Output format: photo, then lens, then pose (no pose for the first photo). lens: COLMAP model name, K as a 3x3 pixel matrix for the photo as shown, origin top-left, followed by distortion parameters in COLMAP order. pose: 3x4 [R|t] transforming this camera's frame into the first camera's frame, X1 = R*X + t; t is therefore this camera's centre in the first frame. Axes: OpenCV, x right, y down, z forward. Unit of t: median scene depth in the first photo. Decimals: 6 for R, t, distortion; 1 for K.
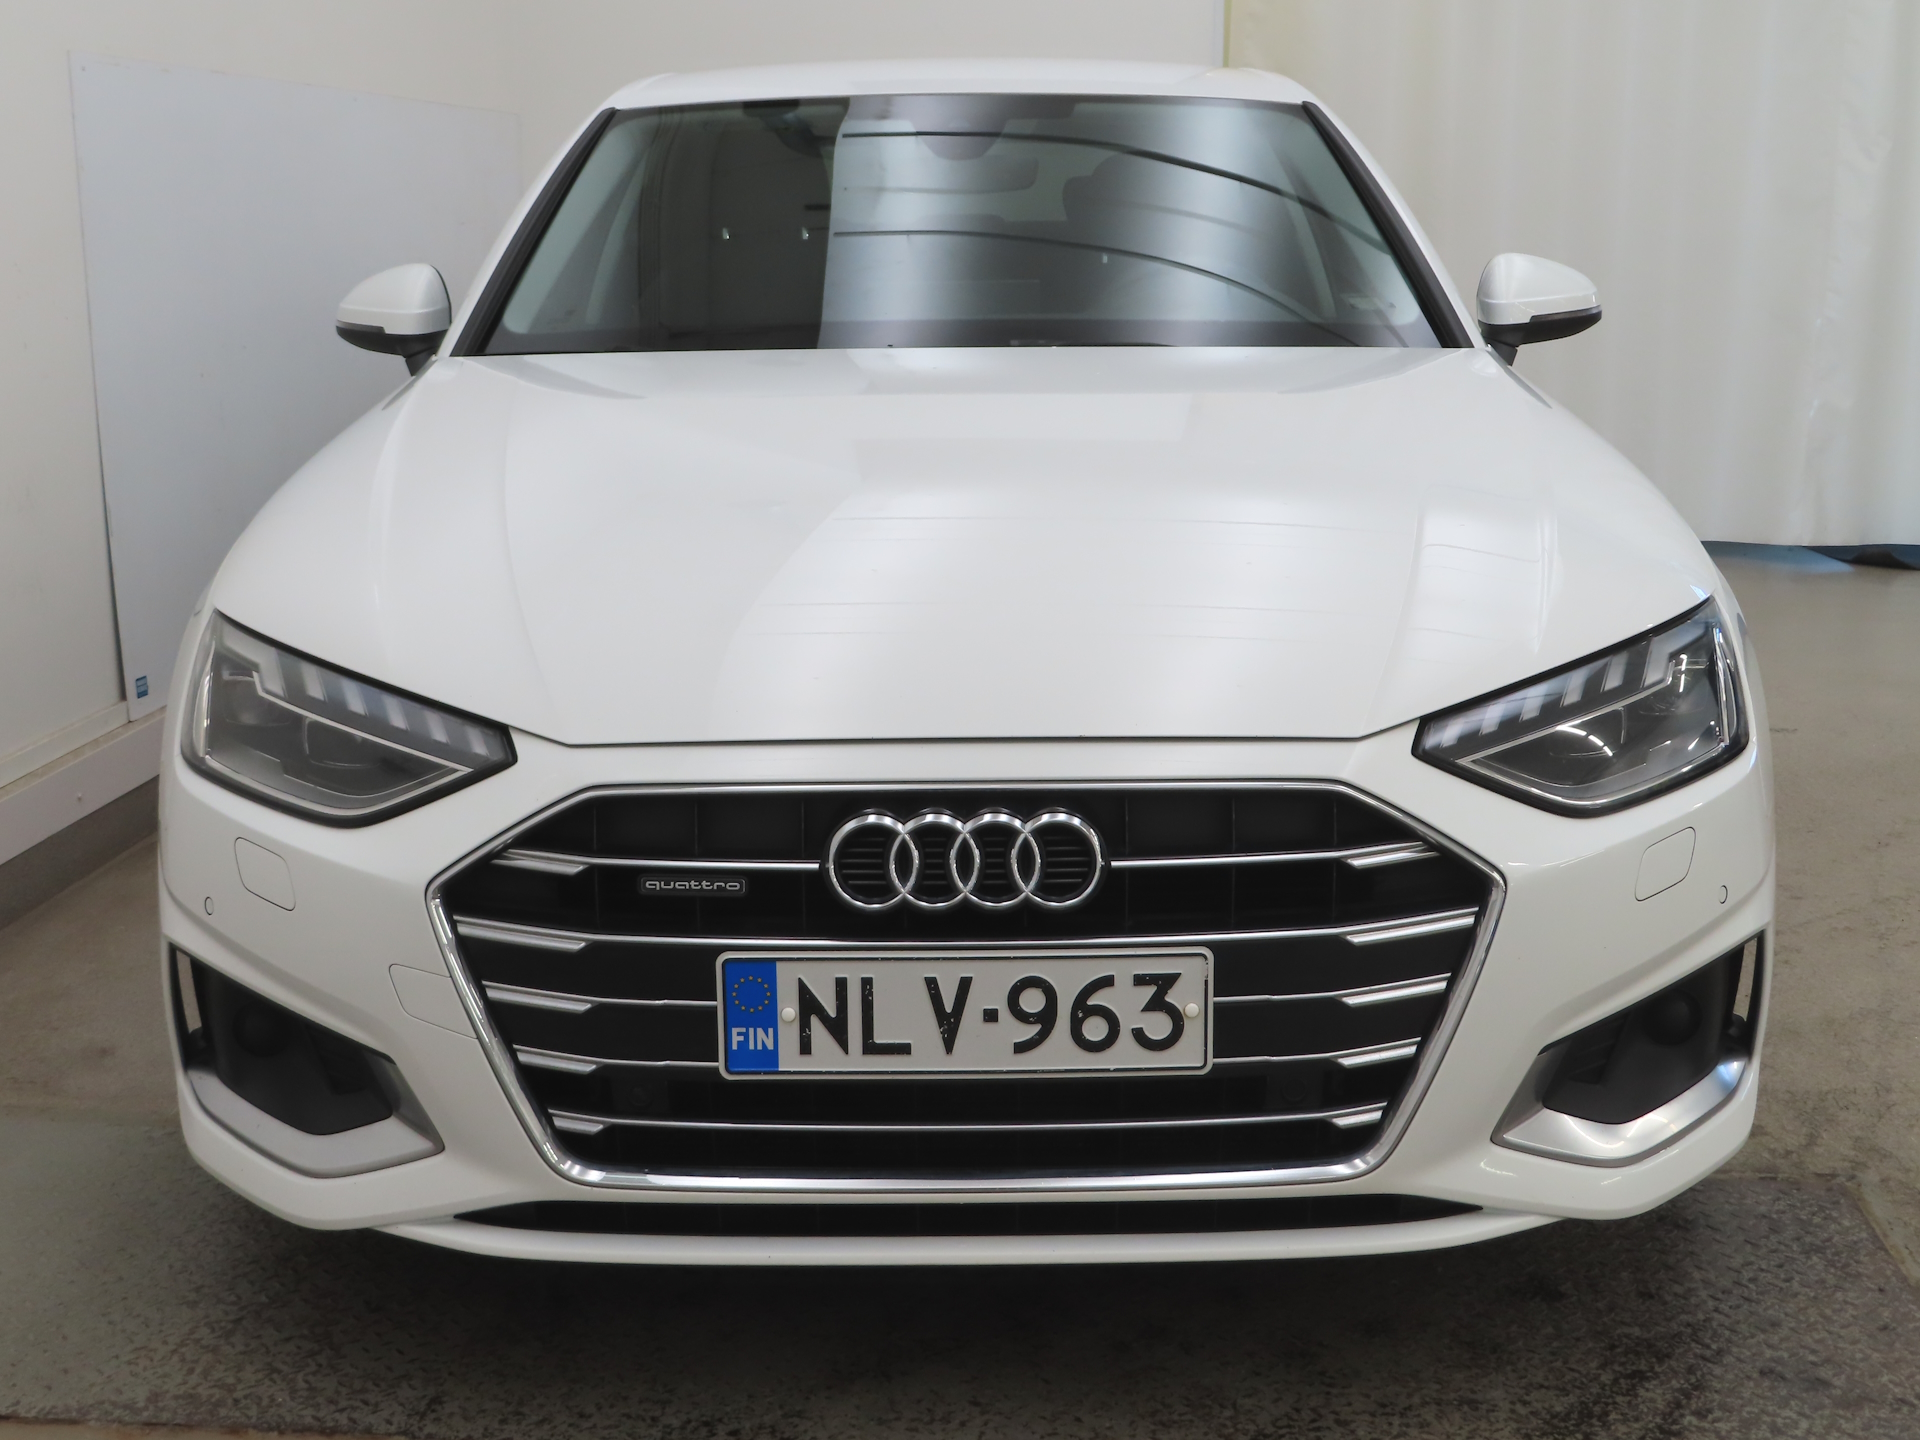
lens RADIAL K [[2367.4, 0, 960.0], [0, 2367.4, 720.0], [0, 0, 1]] dist [-0.011729, 0.040575]
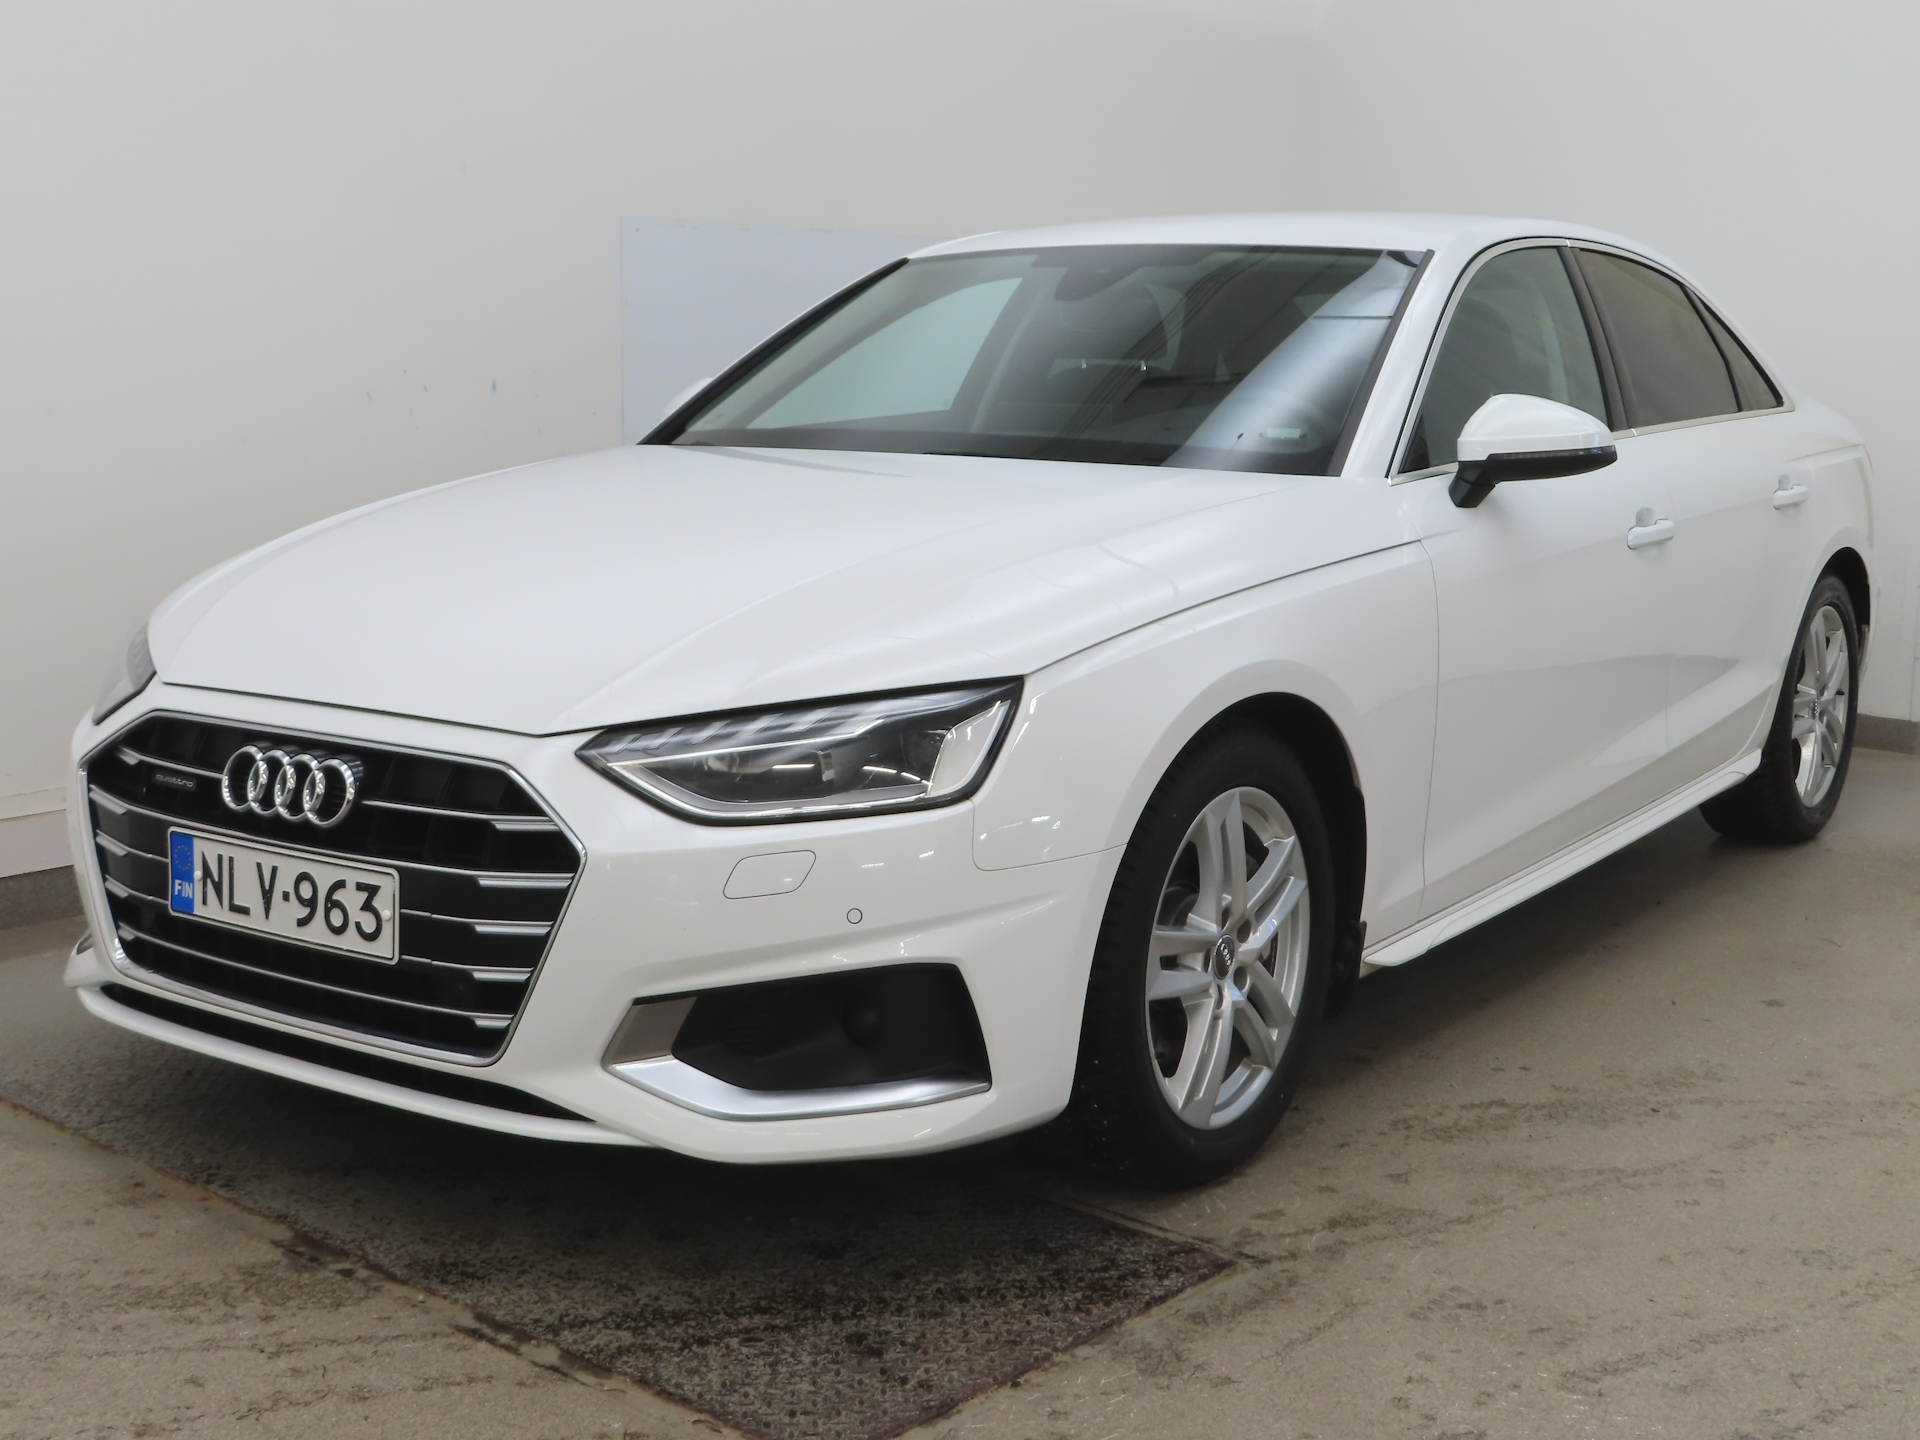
lens RADIAL K [[2367.4, 0, 960.0], [0, 2367.4, 720.0], [0, 0, 1]] dist [-0.011729, 0.040575]
pose [[0.813096, 0.105439, -0.572500, 1.134061], [-0.137539, 0.990412, -0.012934, -0.016470], [0.565647, 0.089258, 0.819802, 0.059159]]
